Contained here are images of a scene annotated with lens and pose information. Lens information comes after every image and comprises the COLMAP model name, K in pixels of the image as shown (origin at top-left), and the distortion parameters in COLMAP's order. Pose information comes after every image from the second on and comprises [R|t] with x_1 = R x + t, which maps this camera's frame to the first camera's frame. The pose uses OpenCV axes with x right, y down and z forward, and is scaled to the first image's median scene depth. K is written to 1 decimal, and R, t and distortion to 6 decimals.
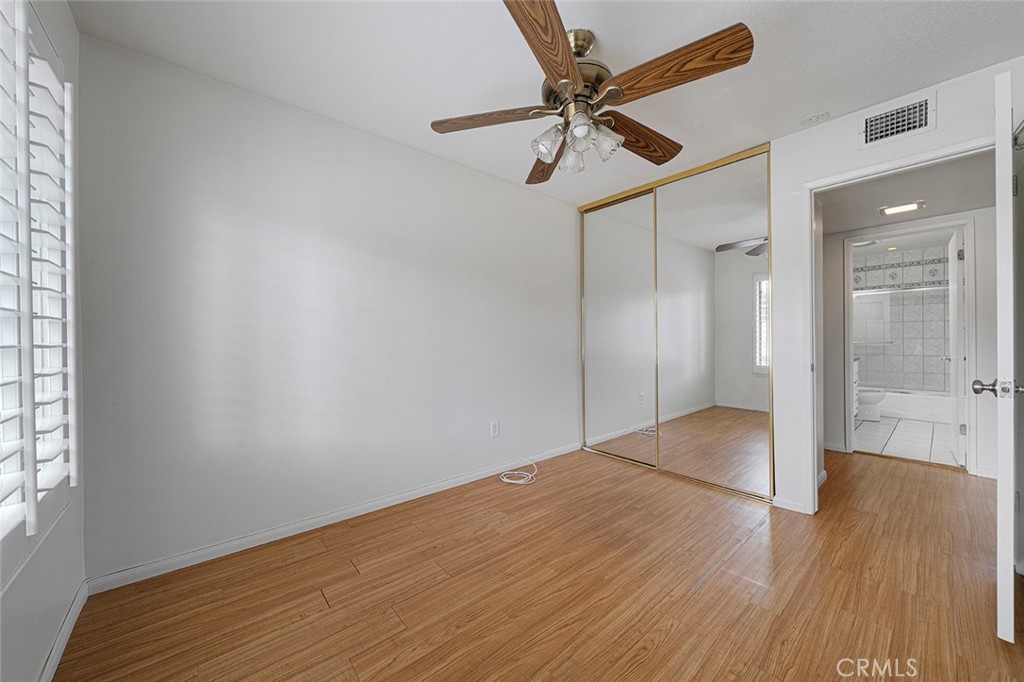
lens RADIAL K [[372.1, 0, 506.8], [0, 372.1, 339.5], [0, 0, 1]] dist [-0.004252, -0.000250]
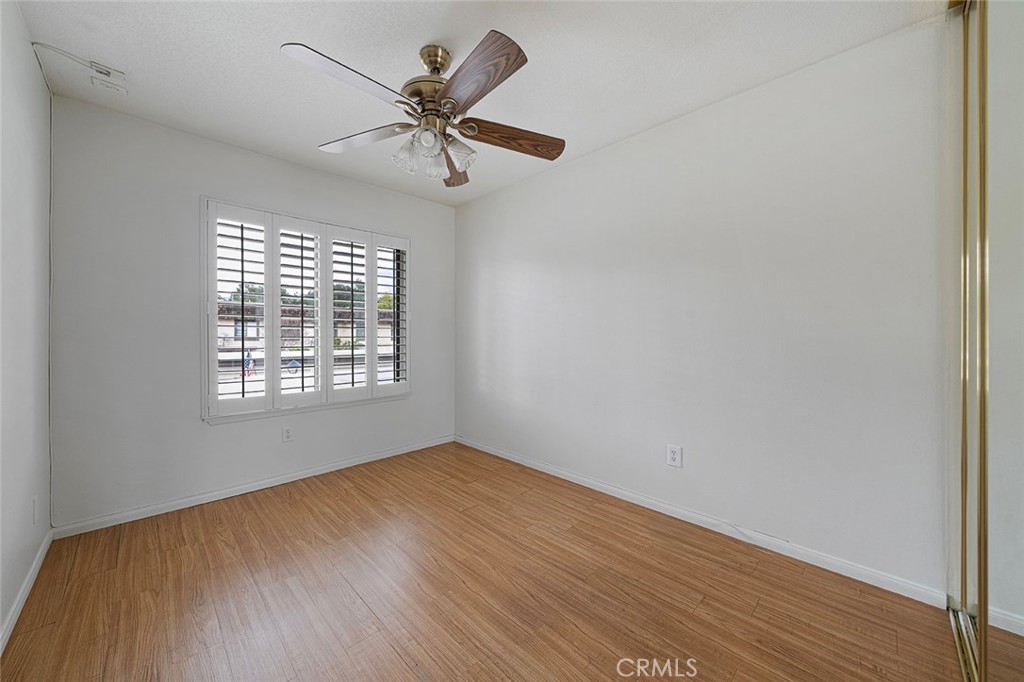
lens RADIAL K [[372.1, 0, 508.1], [0, 372.1, 335.4], [0, 0, 1]] dist [-0.004252, -0.000250]
pose [[0.078504, 0.005825, -0.996897, 0.975405], [-0.005859, 0.999968, 0.005382, -0.003575], [0.996897, 0.005418, 0.078535, 0.869464]]
